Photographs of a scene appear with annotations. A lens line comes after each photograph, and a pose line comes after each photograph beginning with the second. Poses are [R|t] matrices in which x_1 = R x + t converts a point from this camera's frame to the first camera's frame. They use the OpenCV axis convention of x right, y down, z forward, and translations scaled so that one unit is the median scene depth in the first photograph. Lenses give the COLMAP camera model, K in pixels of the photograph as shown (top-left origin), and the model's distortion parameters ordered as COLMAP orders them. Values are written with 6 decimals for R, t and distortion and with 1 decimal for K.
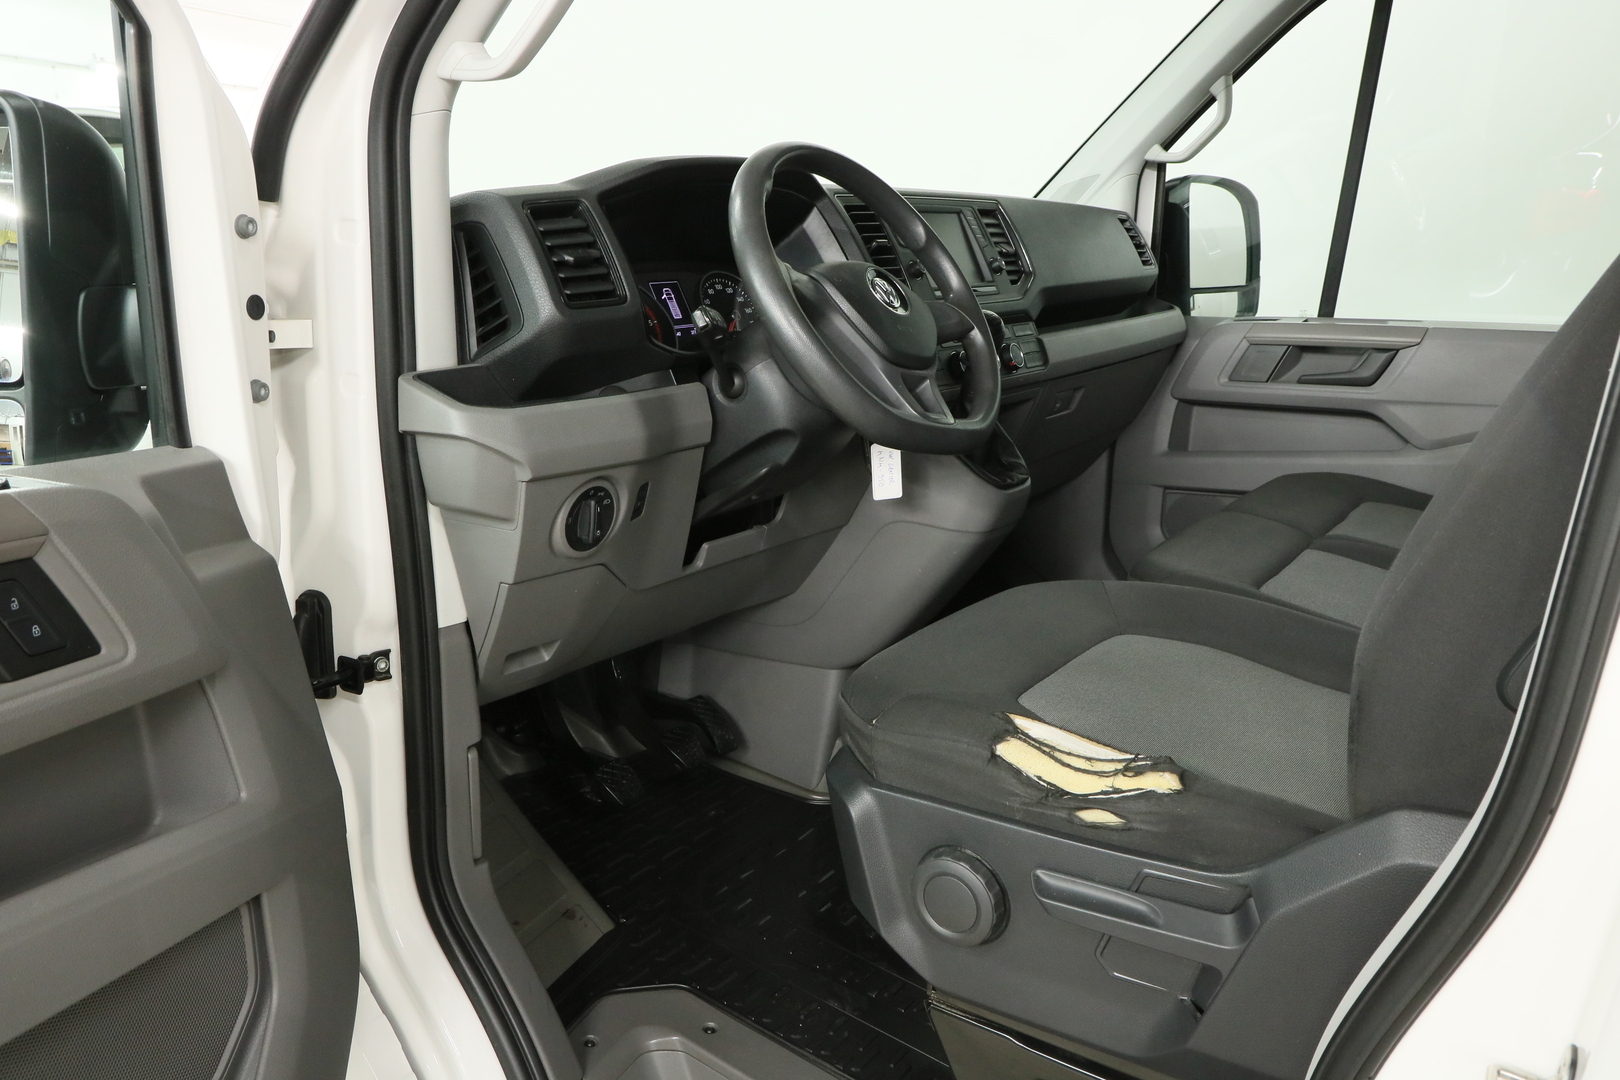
lens RADIAL K [[1270.4, 0, 804.1], [0, 1270.4, 533.6], [0, 0, 1]] dist [-0.107451, 0.067810]
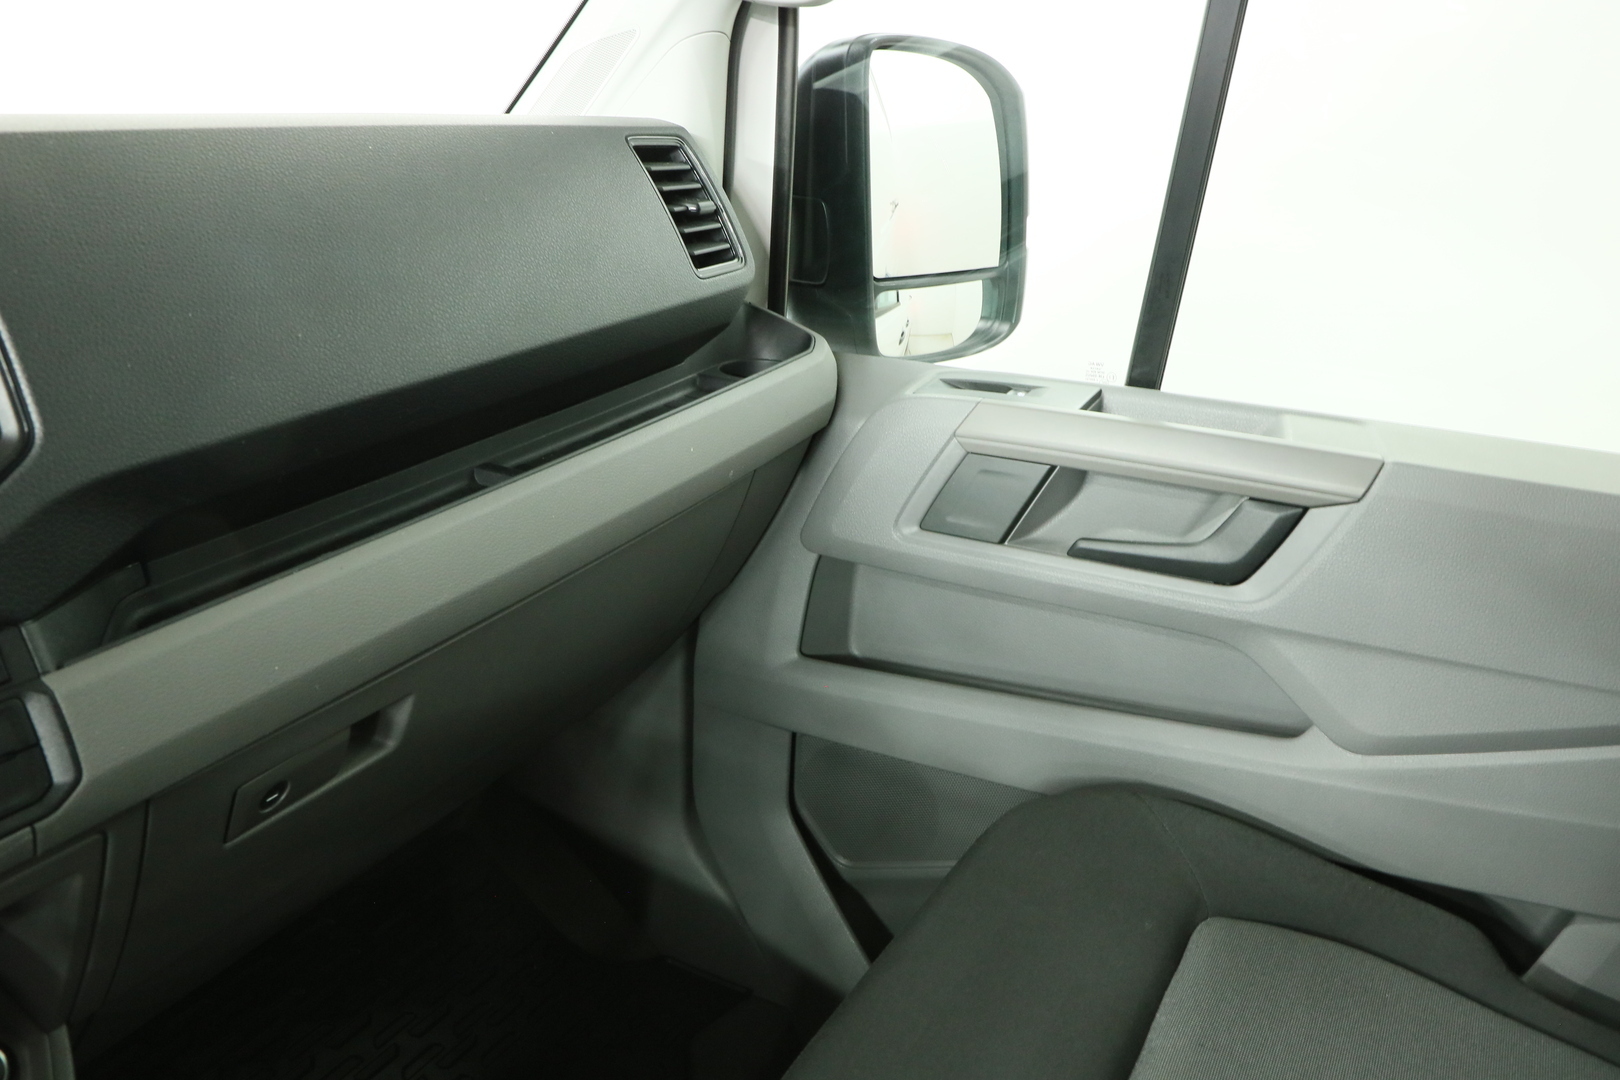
lens RADIAL K [[1270.4, 0, 811.0], [0, 1270.4, 540.8], [0, 0, 1]] dist [-0.107451, 0.067810]
pose [[0.993775, -0.005675, 0.111263, 0.338821], [-0.008447, 0.991988, 0.126050, -0.233223], [-0.111087, -0.126205, 0.985765, 0.764793]]
